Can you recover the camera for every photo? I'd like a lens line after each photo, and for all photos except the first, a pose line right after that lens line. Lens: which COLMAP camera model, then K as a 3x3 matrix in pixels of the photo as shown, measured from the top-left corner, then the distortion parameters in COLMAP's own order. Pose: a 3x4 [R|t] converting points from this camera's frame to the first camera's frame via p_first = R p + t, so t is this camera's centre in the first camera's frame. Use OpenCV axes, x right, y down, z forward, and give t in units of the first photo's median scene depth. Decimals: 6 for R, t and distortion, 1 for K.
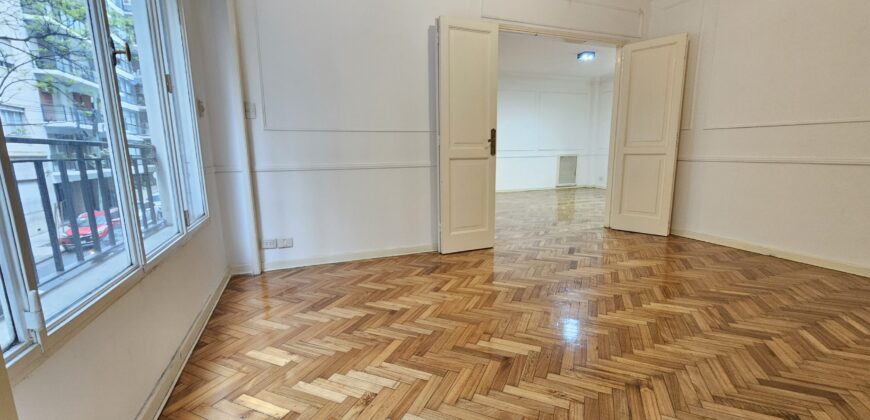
lens RADIAL K [[356.4, 0, 434.1], [0, 356.4, 214.7], [0, 0, 1]] dist [-0.001549, -0.000193]
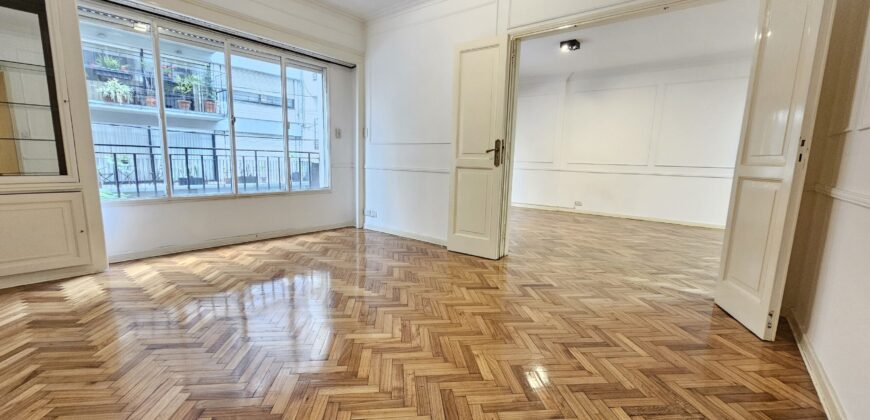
lens RADIAL K [[356.4, 0, 434.1], [0, 356.4, 214.7], [0, 0, 1]] dist [-0.001549, -0.000193]
pose [[0.496881, 0.162142, -0.852537, 1.072388], [-0.177105, 0.980661, 0.083288, -0.097783], [0.849554, 0.109604, 0.515988, 0.401027]]
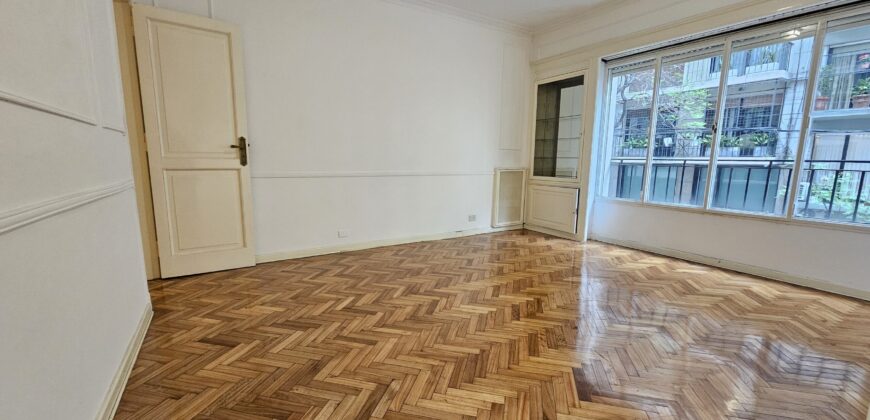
lens RADIAL K [[356.4, 0, 434.1], [0, 356.4, 214.7], [0, 0, 1]] dist [-0.001549, -0.000193]
pose [[-0.981336, 0.029638, -0.190001, 0.703332], [-0.030982, 0.950775, 0.308329, -0.251502], [0.189786, 0.308461, -0.932112, 1.371741]]
